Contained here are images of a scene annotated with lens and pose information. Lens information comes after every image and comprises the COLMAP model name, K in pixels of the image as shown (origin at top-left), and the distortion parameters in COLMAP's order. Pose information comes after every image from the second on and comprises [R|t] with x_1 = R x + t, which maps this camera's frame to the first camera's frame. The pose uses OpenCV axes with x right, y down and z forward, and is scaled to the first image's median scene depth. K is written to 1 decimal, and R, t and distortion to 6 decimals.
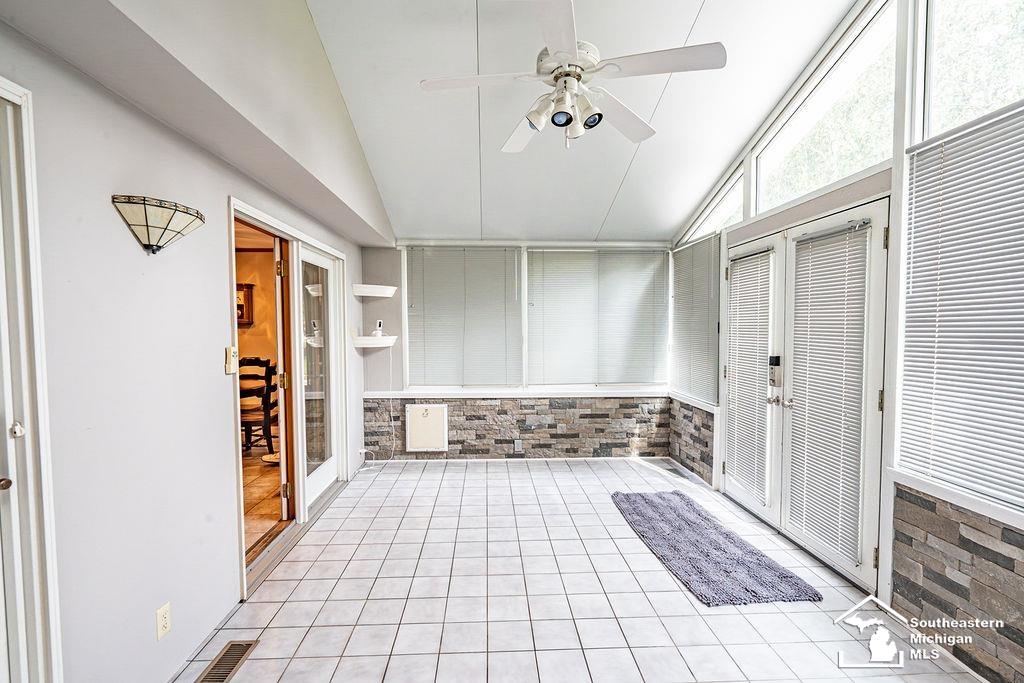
lens RADIAL K [[457.5, 0, 508.1], [0, 457.5, 344.6], [0, 0, 1]] dist [-0.001443, -0.000251]
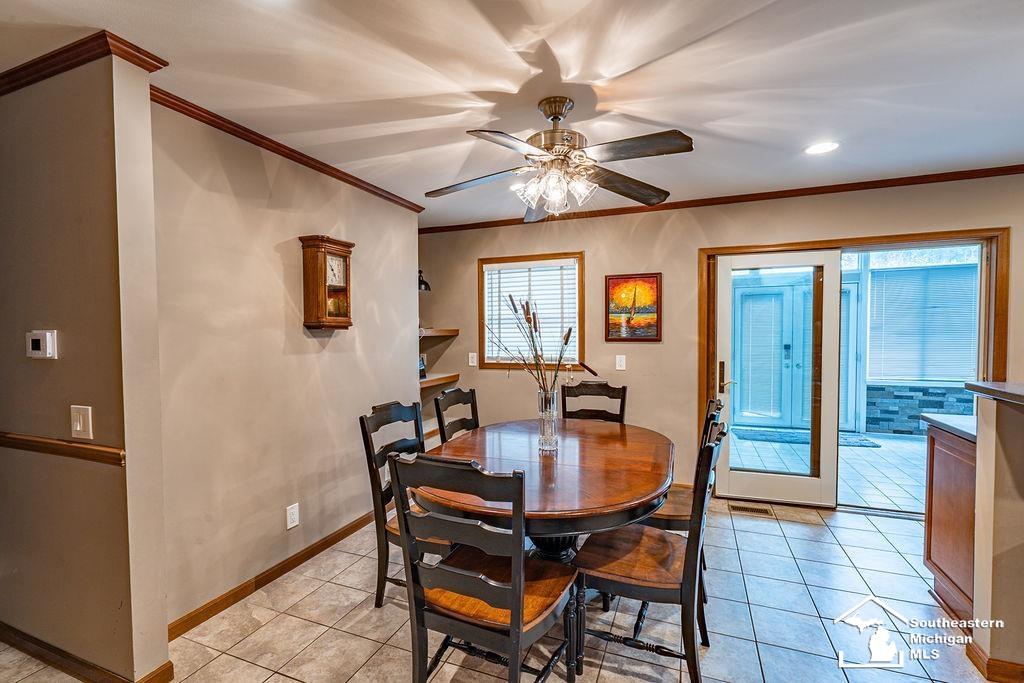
lens RADIAL K [[457.5, 0, 508.1], [0, 457.5, 344.6], [0, 0, 1]] dist [-0.001443, -0.000251]
pose [[0.414059, -0.036797, 0.909506, -2.613890], [0.047208, 0.998706, 0.018914, -0.102298], [-0.909025, 0.035104, 0.415260, 1.843145]]
